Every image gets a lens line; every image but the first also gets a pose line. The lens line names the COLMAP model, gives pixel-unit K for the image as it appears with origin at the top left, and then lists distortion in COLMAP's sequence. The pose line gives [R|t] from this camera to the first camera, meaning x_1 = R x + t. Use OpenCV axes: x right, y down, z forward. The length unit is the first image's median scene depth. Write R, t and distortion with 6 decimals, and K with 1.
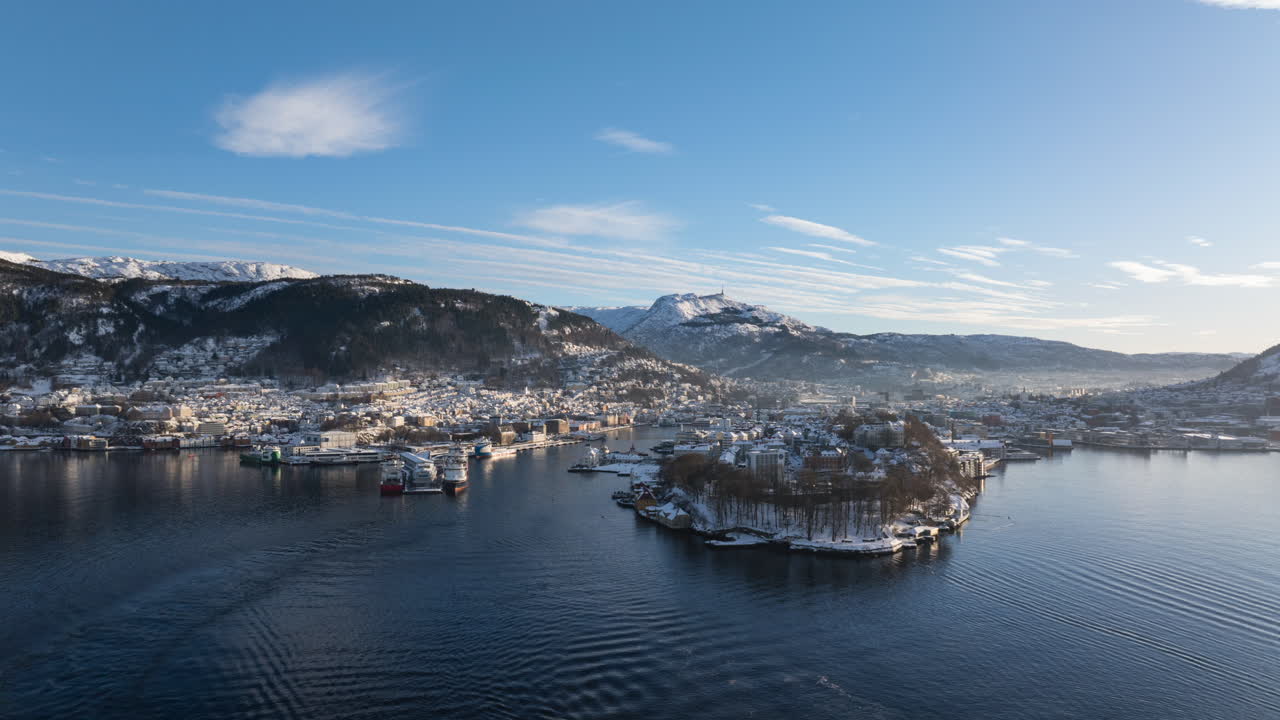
lens RADIAL K [[933.7, 0, 634.5], [0, 933.7, 372.3], [0, 0, 1]] dist [-0.021690, -0.016275]
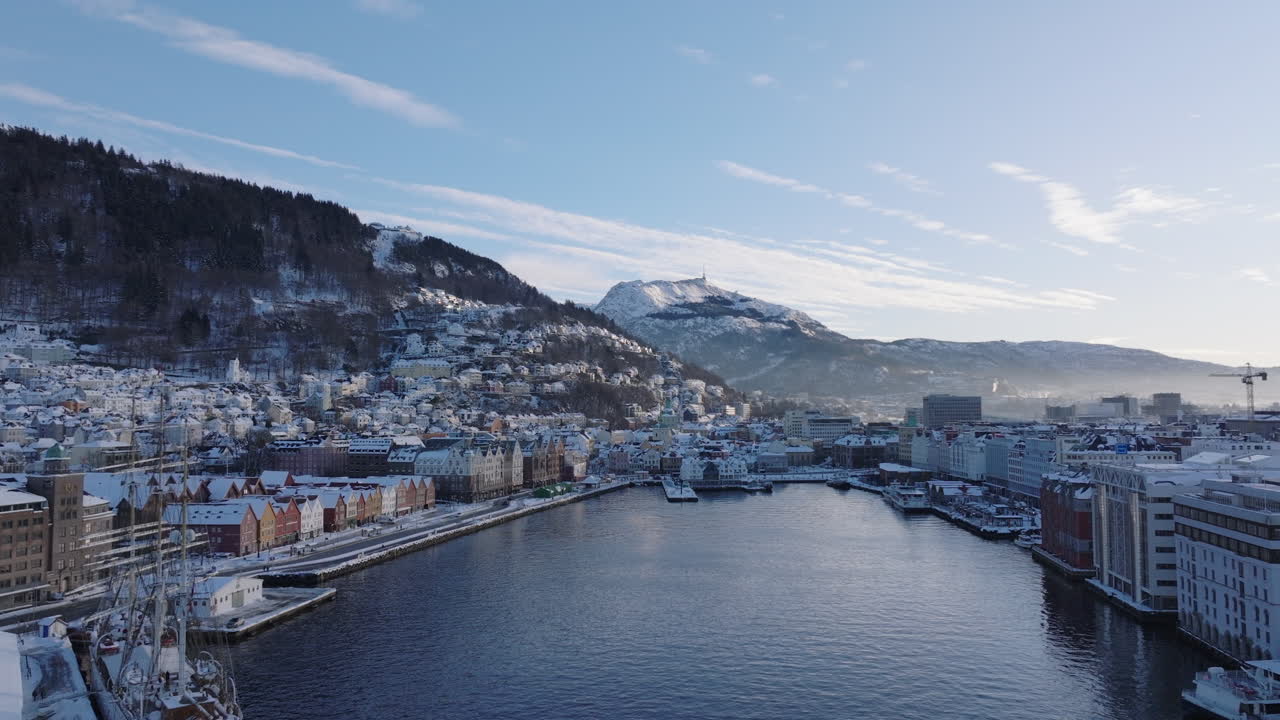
lens RADIAL K [[991.6, 0, 640.2], [0, 991.6, 352.5], [0, 0, 1]] dist [0.025327, -0.045206]
pose [[0.998079, -0.000614, 0.061949, -0.002605], [0.003901, 0.998589, -0.052958, 0.027717], [-0.061829, 0.053098, 0.996673, 0.589656]]
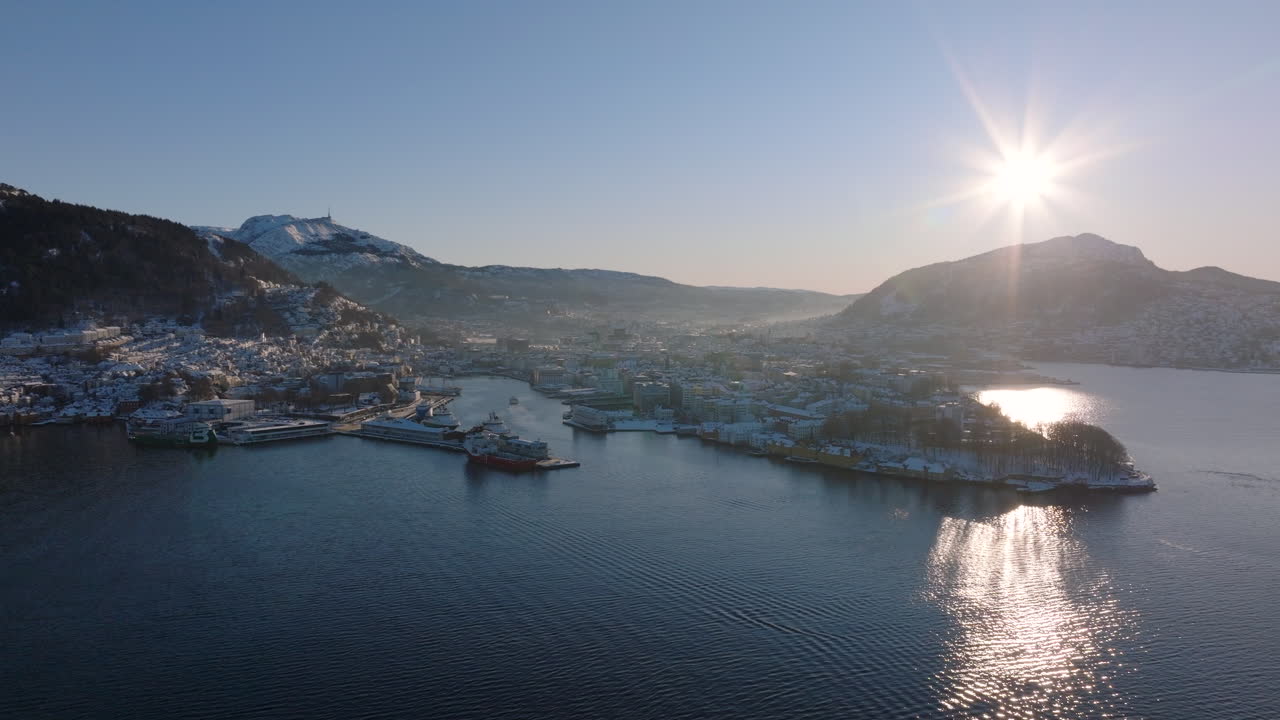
lens RADIAL K [[991.6, 0, 657.7], [0, 991.6, 411.2], [0, 0, 1]] dist [0.025327, -0.045206]
pose [[0.877953, -0.049779, 0.476153, -0.207383], [-0.002200, 0.994150, 0.107988, -0.010384], [-0.478743, -0.095856, 0.872707, 0.037410]]
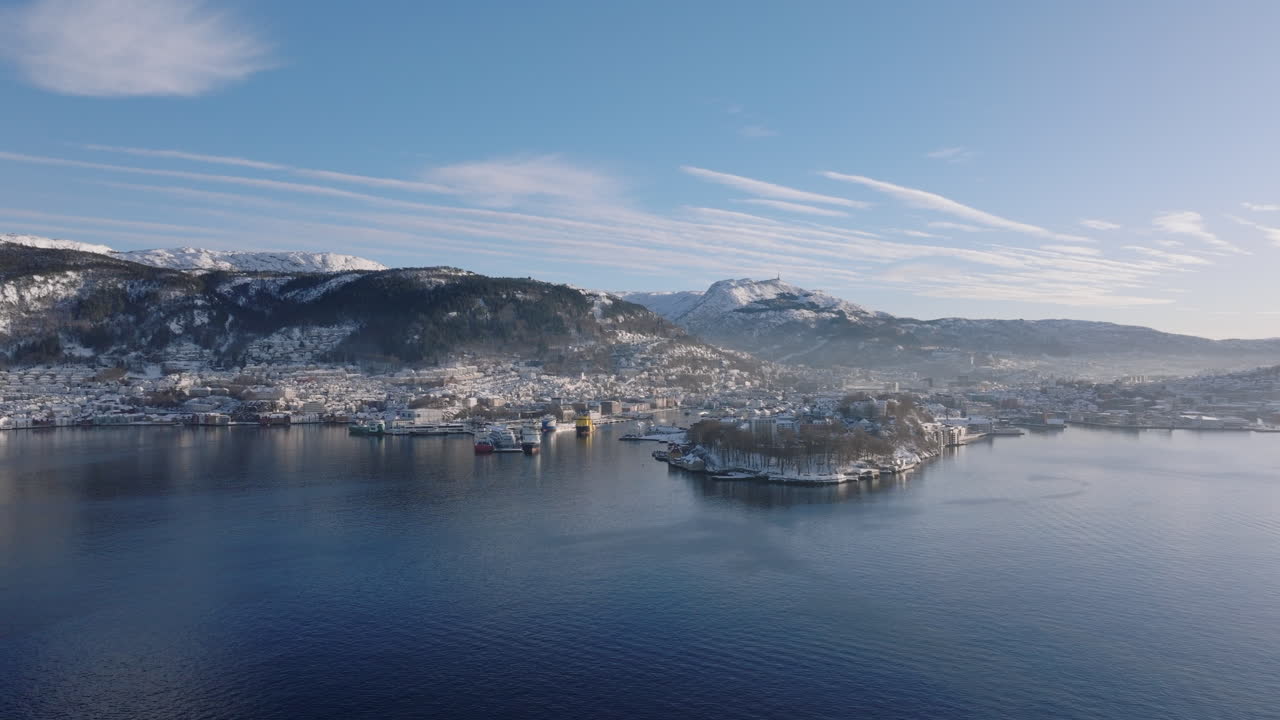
lens RADIAL K [[991.6, 0, 632.8], [0, 991.6, 370.3], [0, 0, 1]] dist [0.025327, -0.045206]
pose [[0.998148, 0.001080, -0.060821, 0.010962], [-0.000364, 0.999931, 0.011783, -0.000464], [0.060830, -0.011739, 0.998079, -0.128546]]
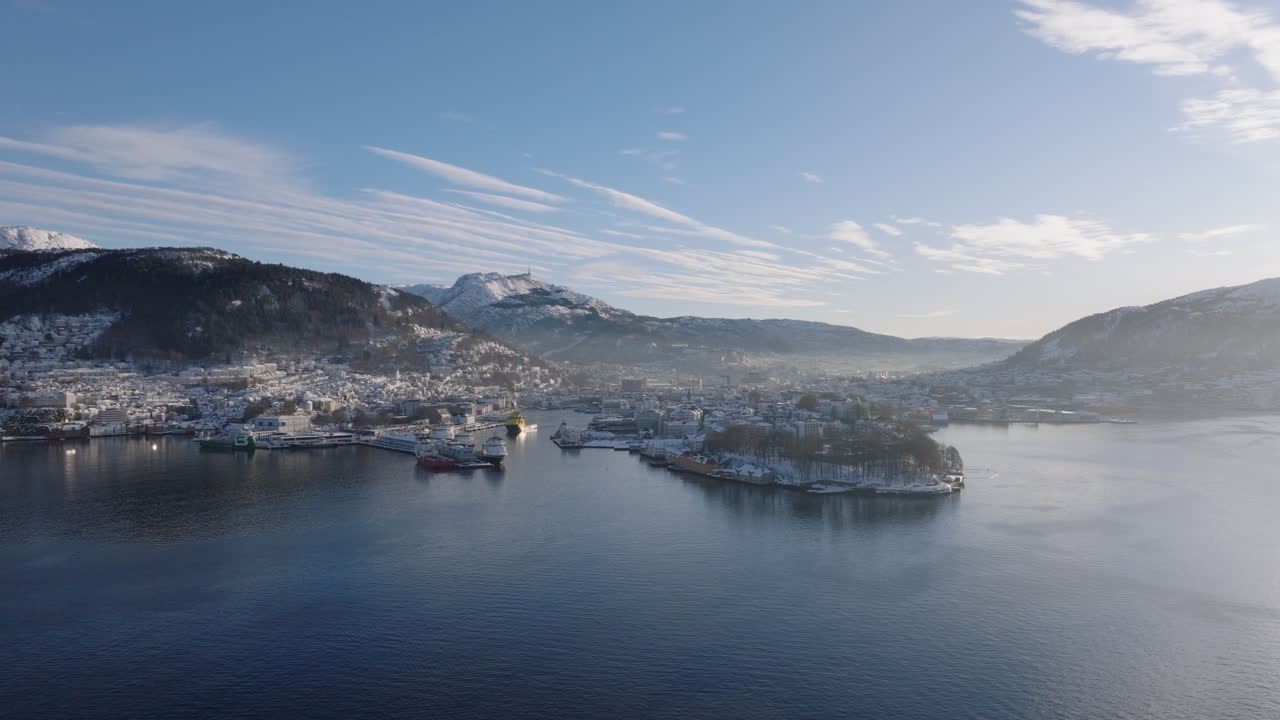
lens RADIAL K [[991.6, 0, 643.6], [0, 991.6, 389.5], [0, 0, 1]] dist [0.025327, -0.045206]
pose [[0.968298, -0.006682, 0.249707, -0.111898], [-0.001984, 0.999405, 0.034438, -0.000709], [-0.249788, -0.033842, 0.967709, -0.058822]]
